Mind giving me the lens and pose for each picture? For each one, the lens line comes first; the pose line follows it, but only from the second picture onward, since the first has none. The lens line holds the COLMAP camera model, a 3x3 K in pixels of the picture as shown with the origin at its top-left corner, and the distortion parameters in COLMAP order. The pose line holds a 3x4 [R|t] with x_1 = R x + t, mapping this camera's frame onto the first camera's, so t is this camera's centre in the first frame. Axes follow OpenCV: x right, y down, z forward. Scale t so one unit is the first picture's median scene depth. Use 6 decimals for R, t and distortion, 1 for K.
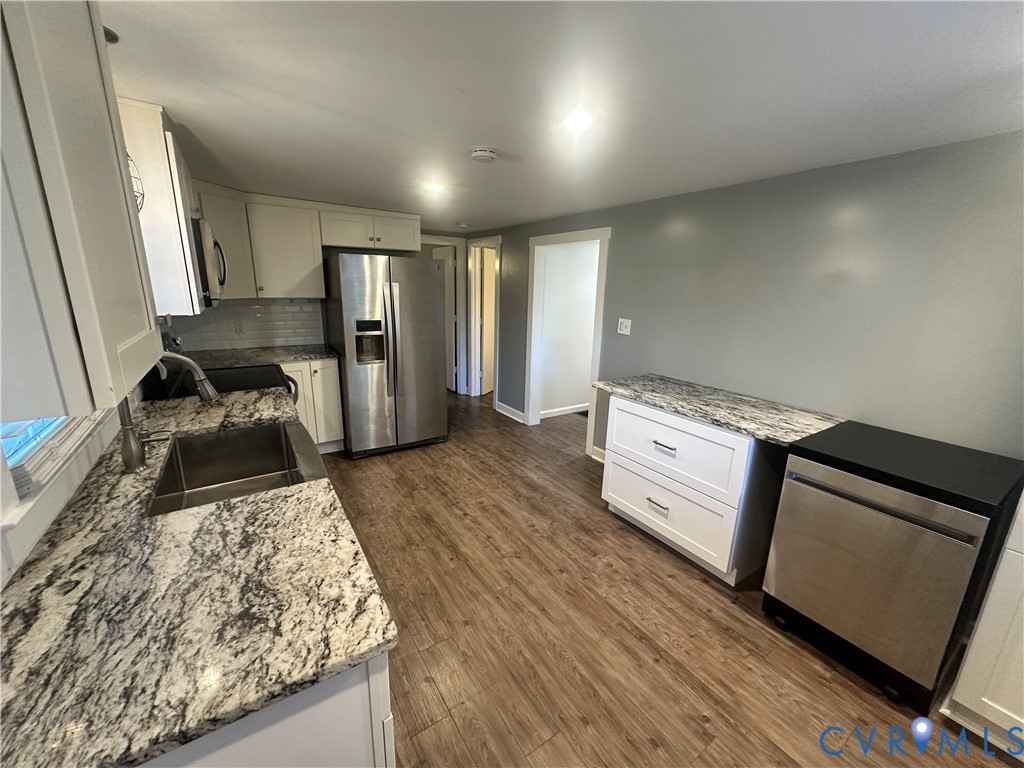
lens RADIAL K [[407.5, 0, 513.9], [0, 407.5, 382.3], [0, 0, 1]] dist [-0.003818, 0.001038]
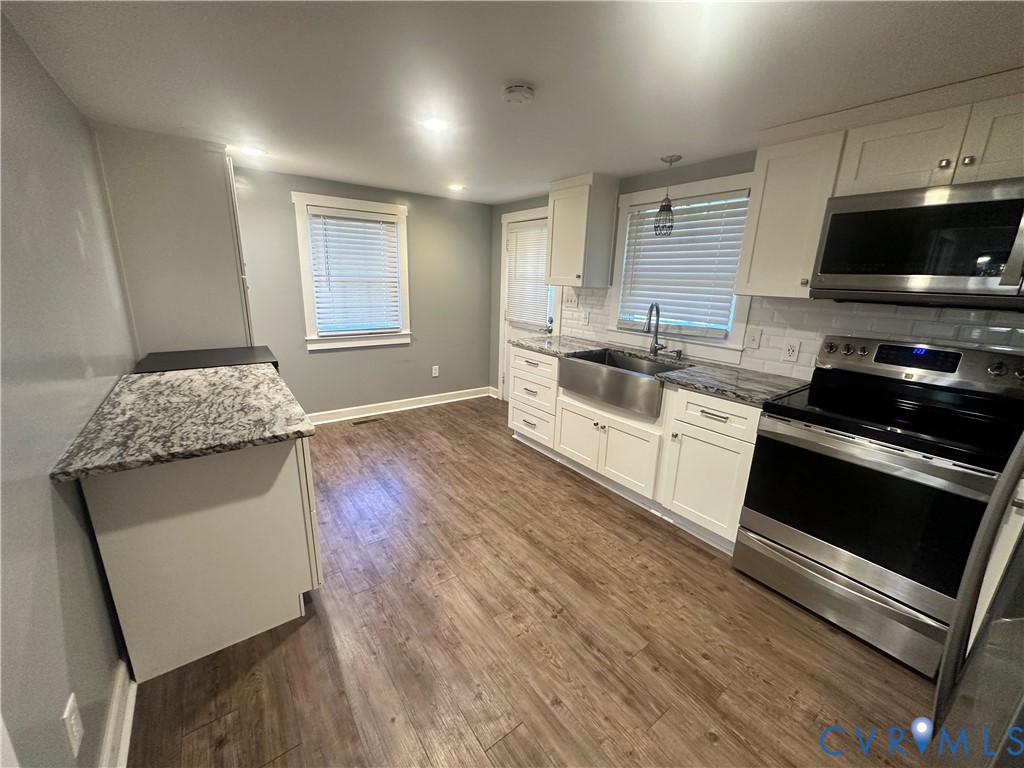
lens RADIAL K [[407.5, 0, 514.0], [0, 407.5, 383.3], [0, 0, 1]] dist [-0.003818, 0.001038]
pose [[-0.997208, -0.040902, -0.062475, -0.071820], [-0.065731, 0.877809, 0.474479, -0.859756], [0.035434, 0.477261, -0.878047, 3.975631]]
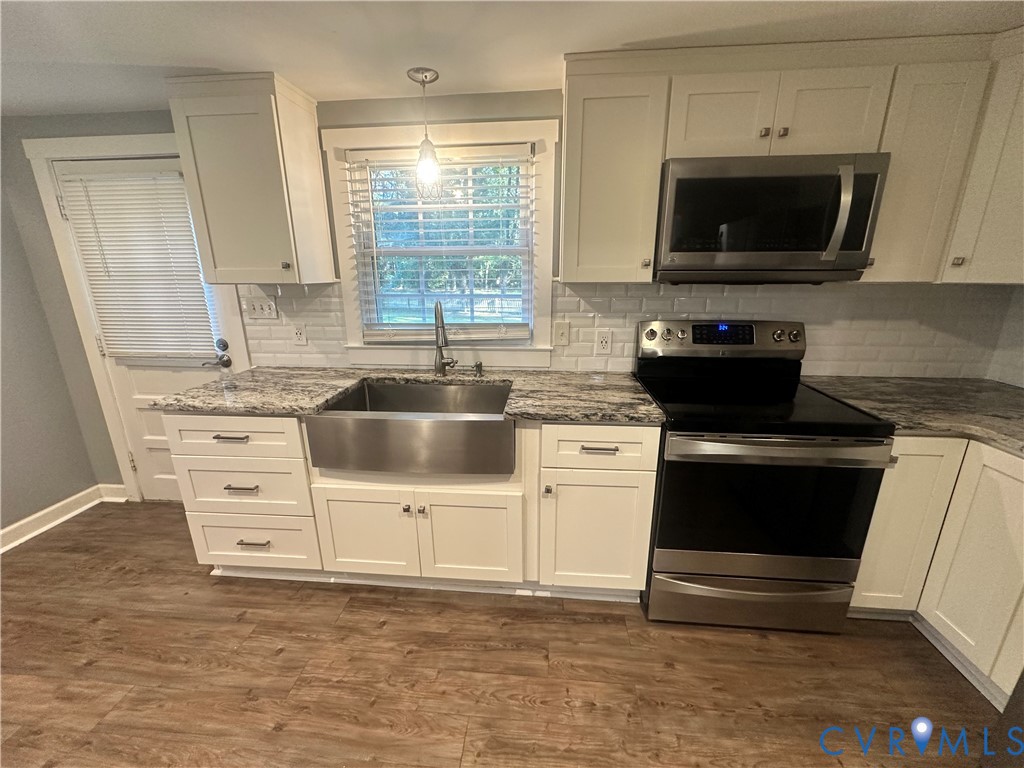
lens RADIAL K [[407.5, 0, 513.4], [0, 407.5, 381.8], [0, 0, 1]] dist [-0.003818, 0.001038]
pose [[-0.628335, 0.188856, -0.754671, 0.081621], [-0.194345, 0.901220, 0.387340, -0.547898], [0.753277, 0.390046, -0.529565, 2.711164]]
